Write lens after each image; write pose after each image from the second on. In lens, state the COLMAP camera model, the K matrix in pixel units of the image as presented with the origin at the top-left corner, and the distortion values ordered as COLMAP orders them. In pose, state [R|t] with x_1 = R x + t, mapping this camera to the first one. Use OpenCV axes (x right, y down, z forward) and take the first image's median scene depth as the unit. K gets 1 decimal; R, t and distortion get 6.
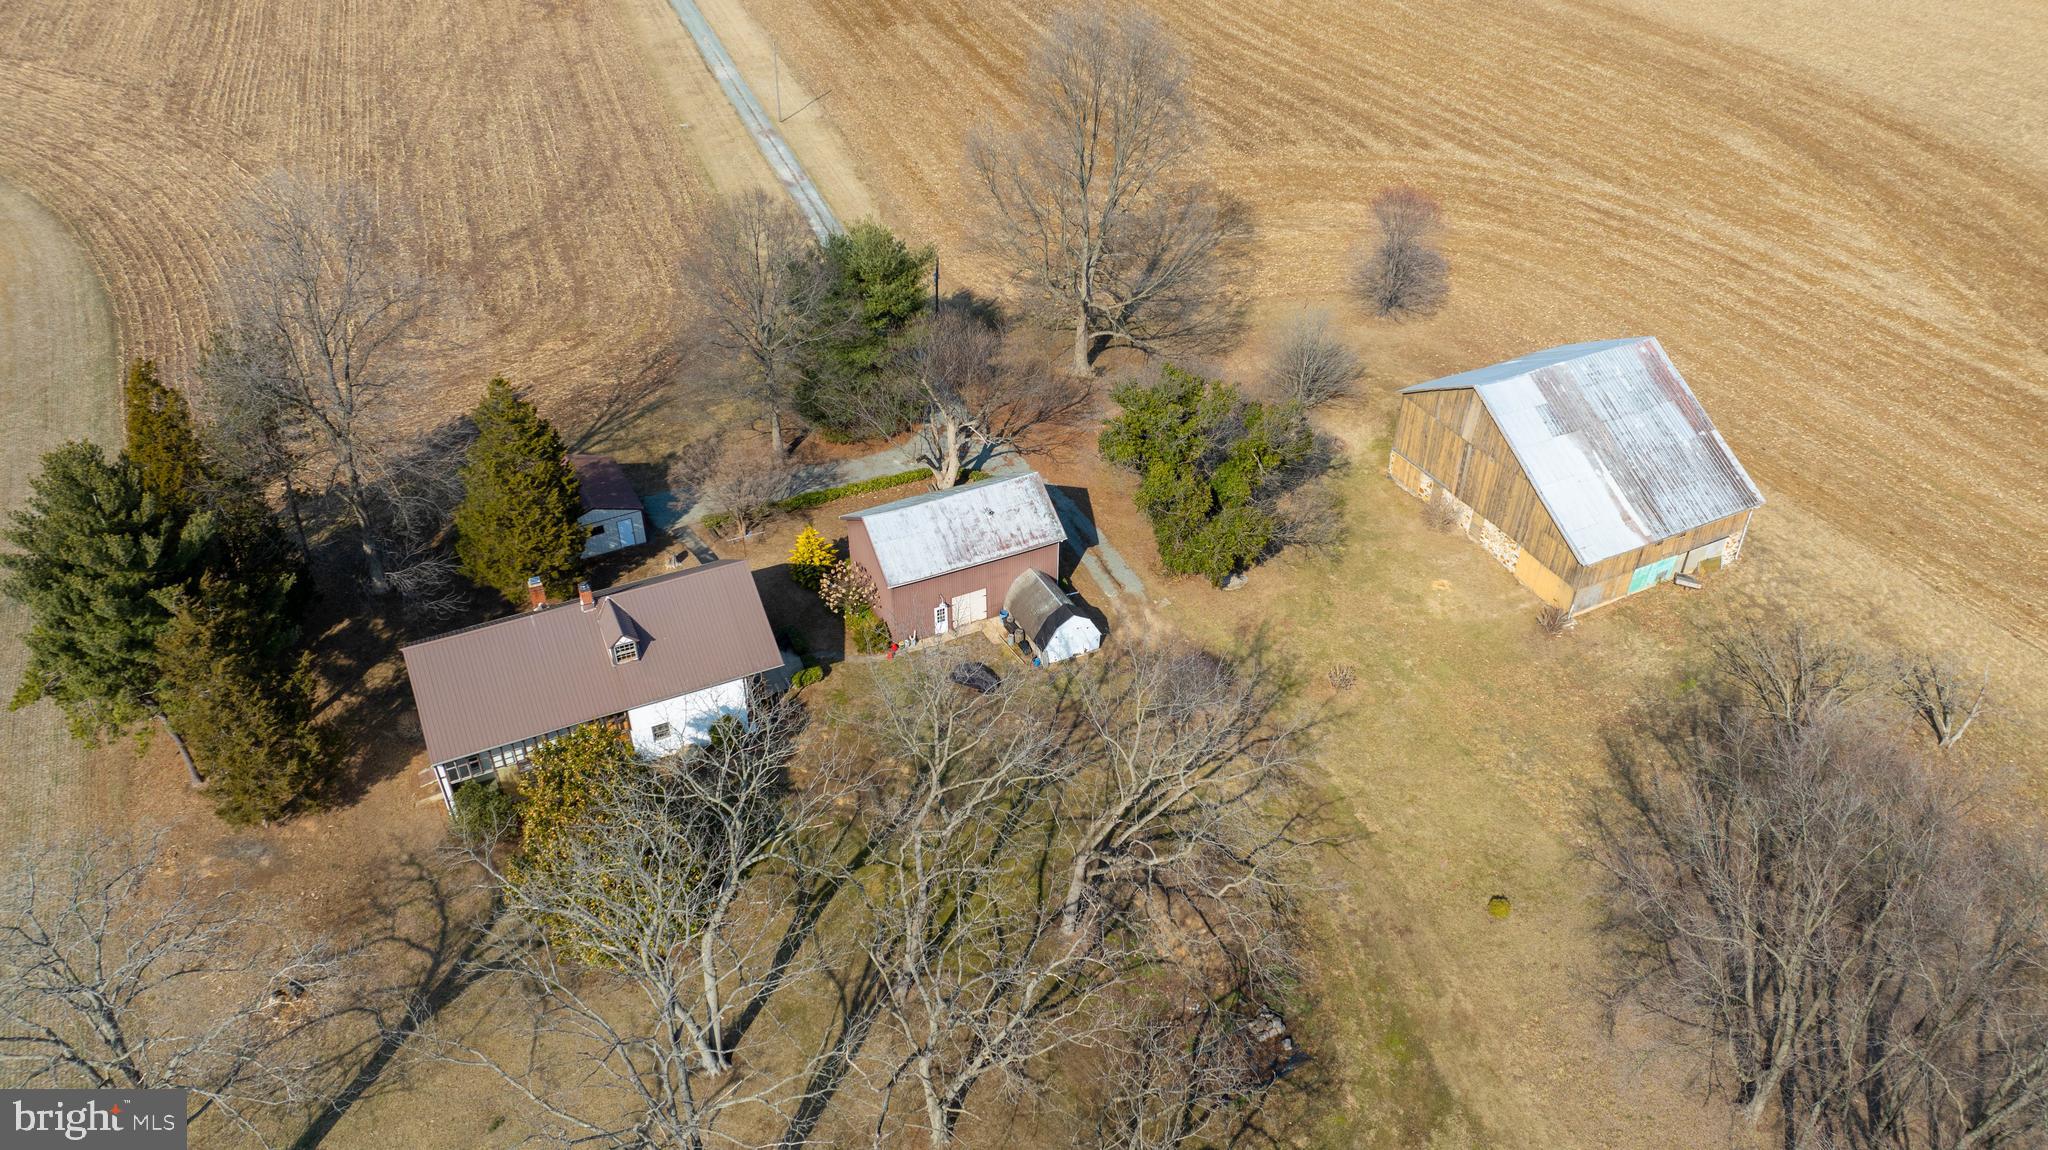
lens RADIAL K [[1439.0, 0, 1027.7], [0, 1439.0, 577.0], [0, 0, 1]] dist [-0.030016, 0.018804]
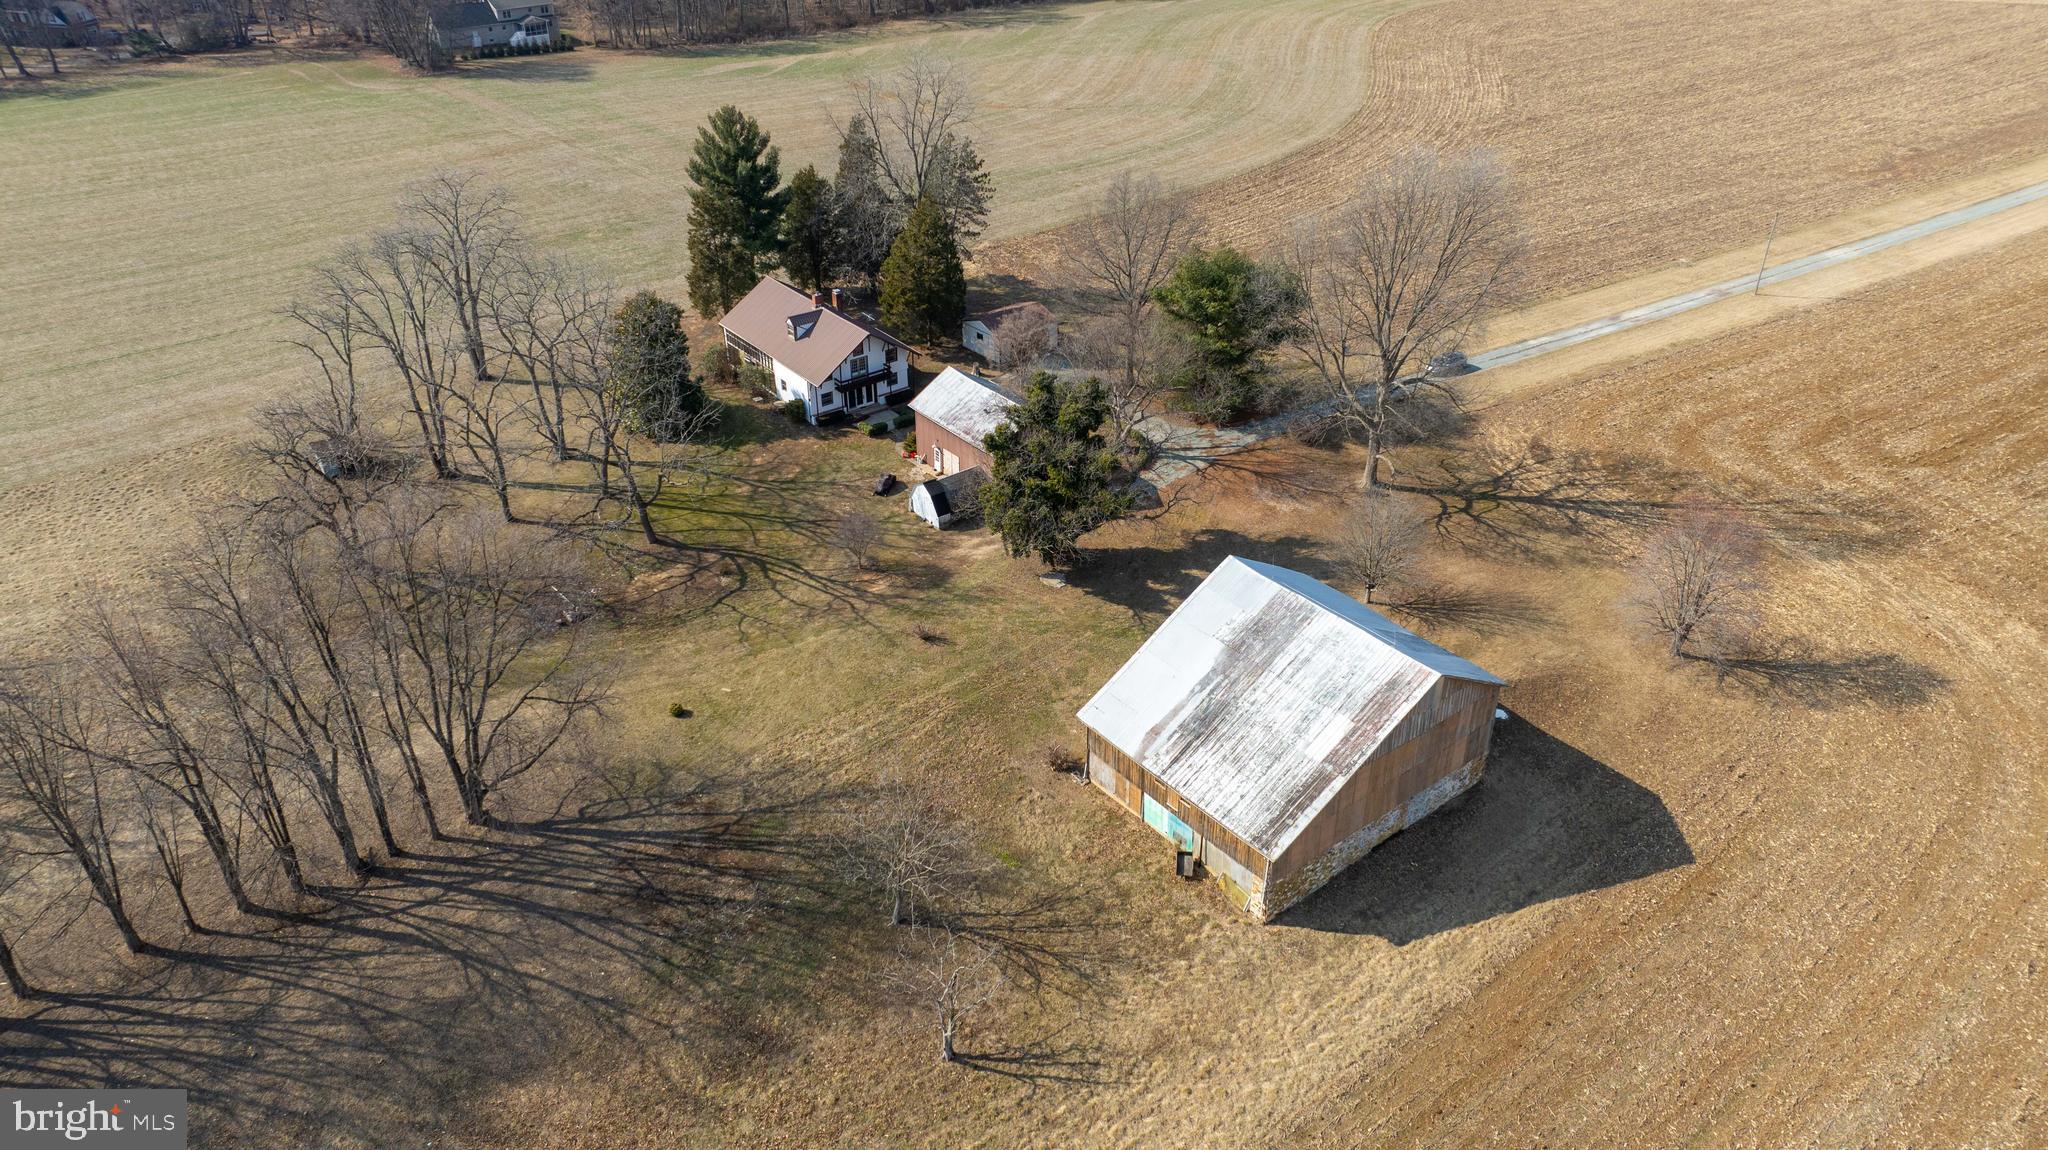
lens RADIAL K [[1439.0, 0, 1027.7], [0, 1439.0, 577.0], [0, 0, 1]] dist [-0.030016, 0.018804]
pose [[0.193232, 0.504703, -0.841389, 1.093756], [-0.576233, 0.752452, 0.319018, -0.349592], [0.794114, 0.423192, 0.436225, 0.492278]]
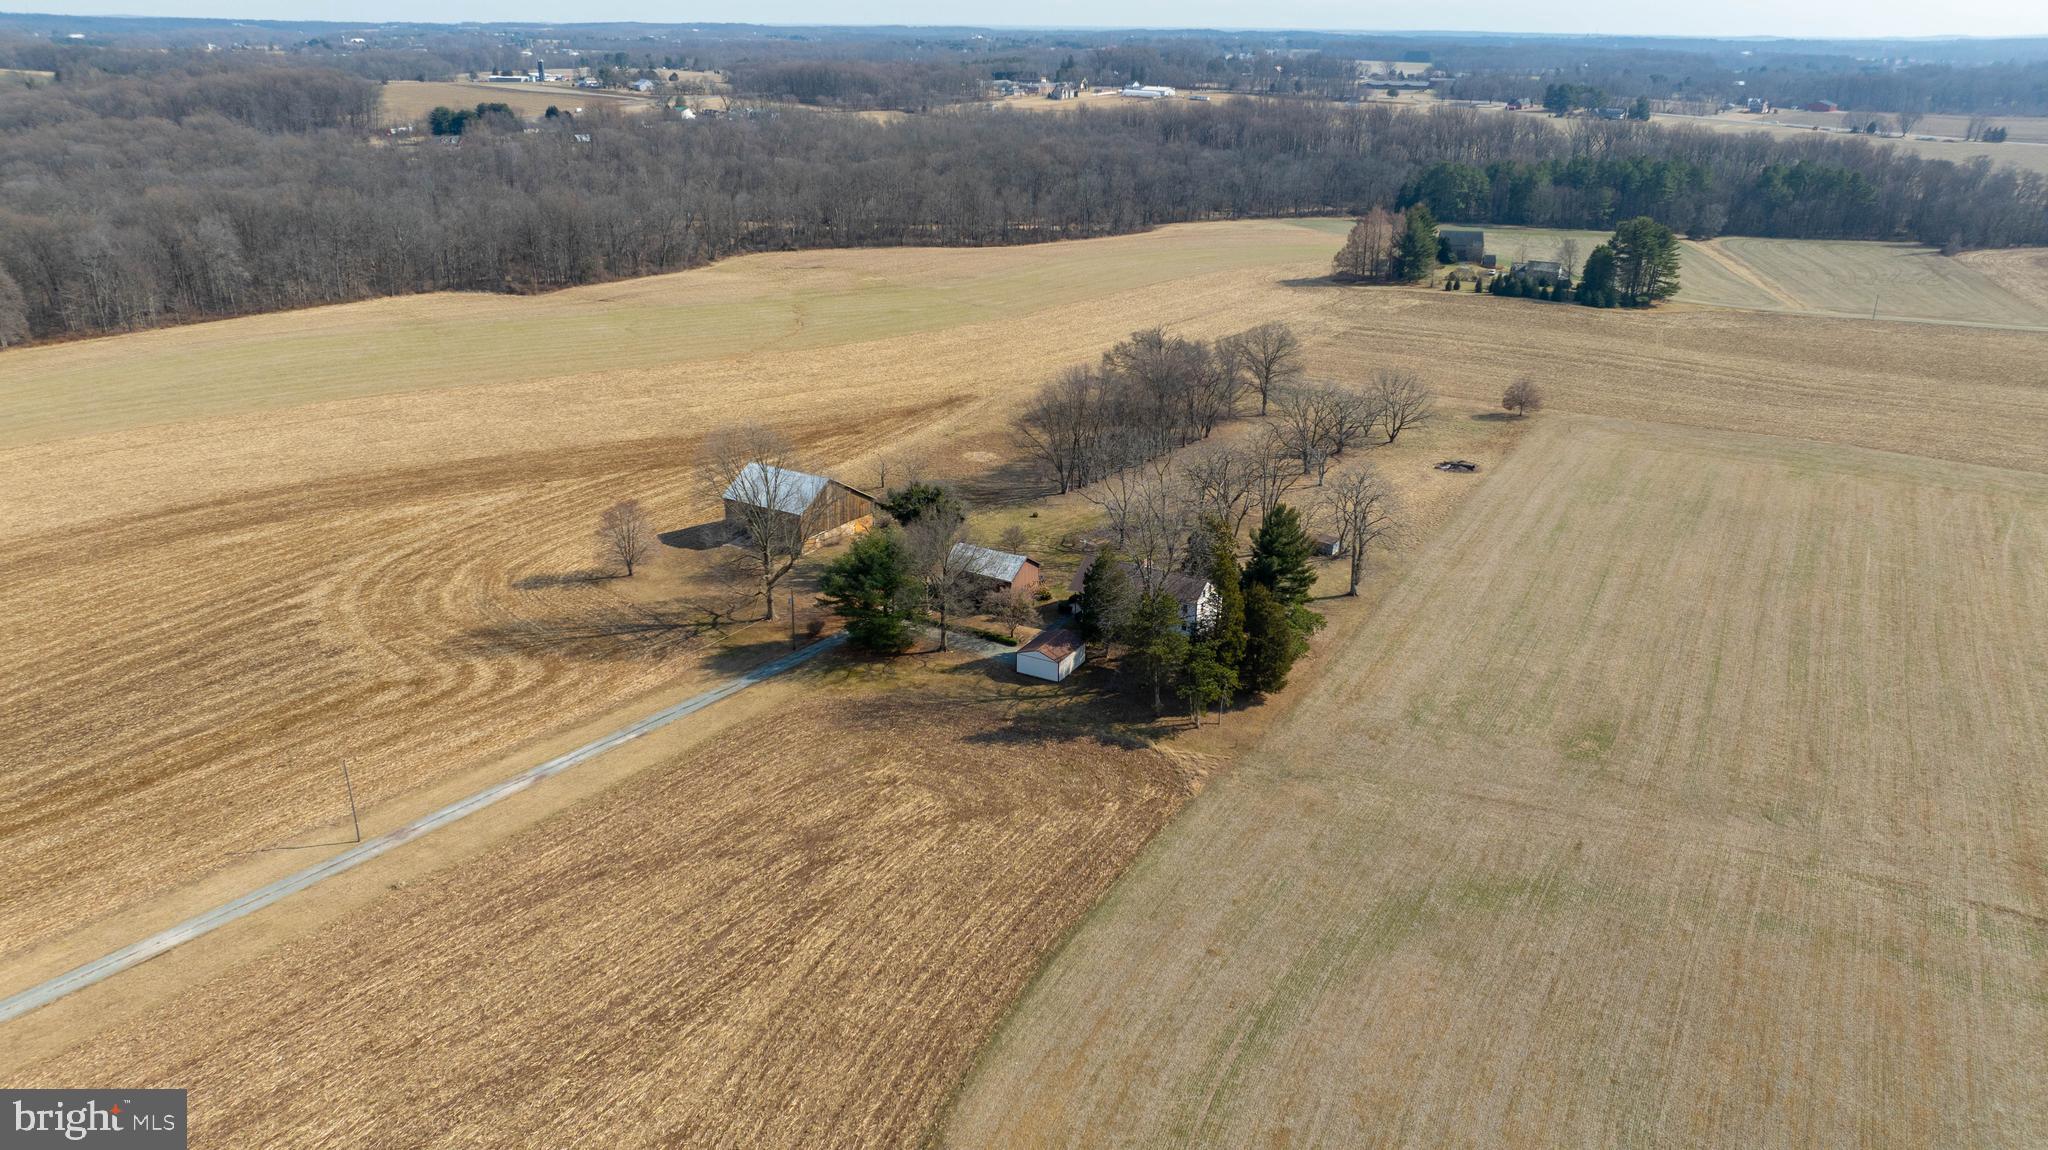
lens RADIAL K [[1439.0, 0, 1027.7], [0, 1439.0, 577.0], [0, 0, 1]] dist [-0.030016, 0.018804]
pose [[-0.535936, -0.318640, 0.781819, -1.791354], [0.488960, 0.637776, 0.595114, -1.295797], [-0.688252, 0.701221, -0.186005, 1.341849]]
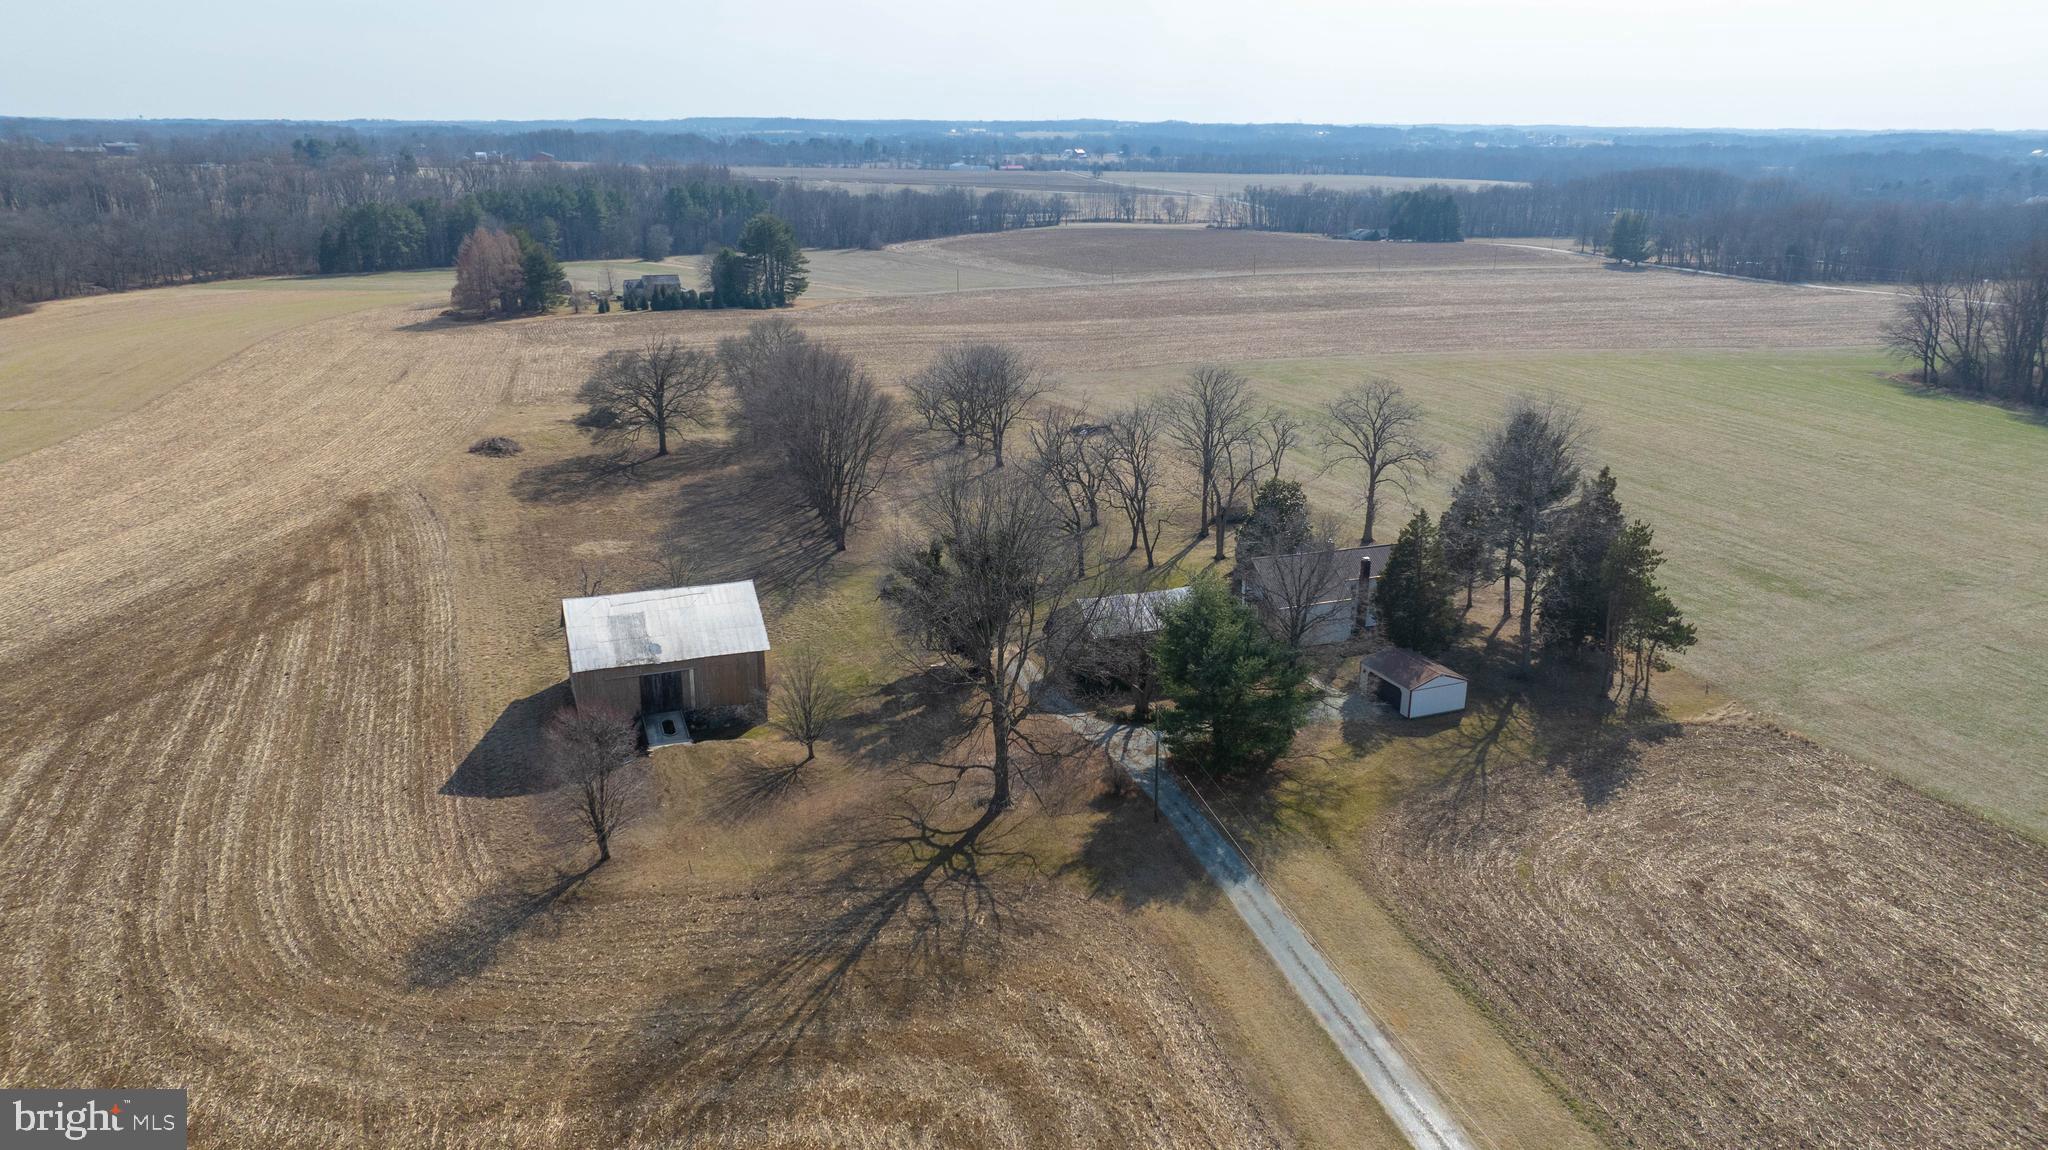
lens RADIAL K [[1439.0, 0, 1027.7], [0, 1439.0, 577.0], [0, 0, 1]] dist [-0.030016, 0.018804]
pose [[-0.994891, -0.045937, 0.089893, -0.069391], [0.045795, 0.588199, 0.807419, -1.228809], [-0.089965, 0.807411, -0.583090, 1.779550]]
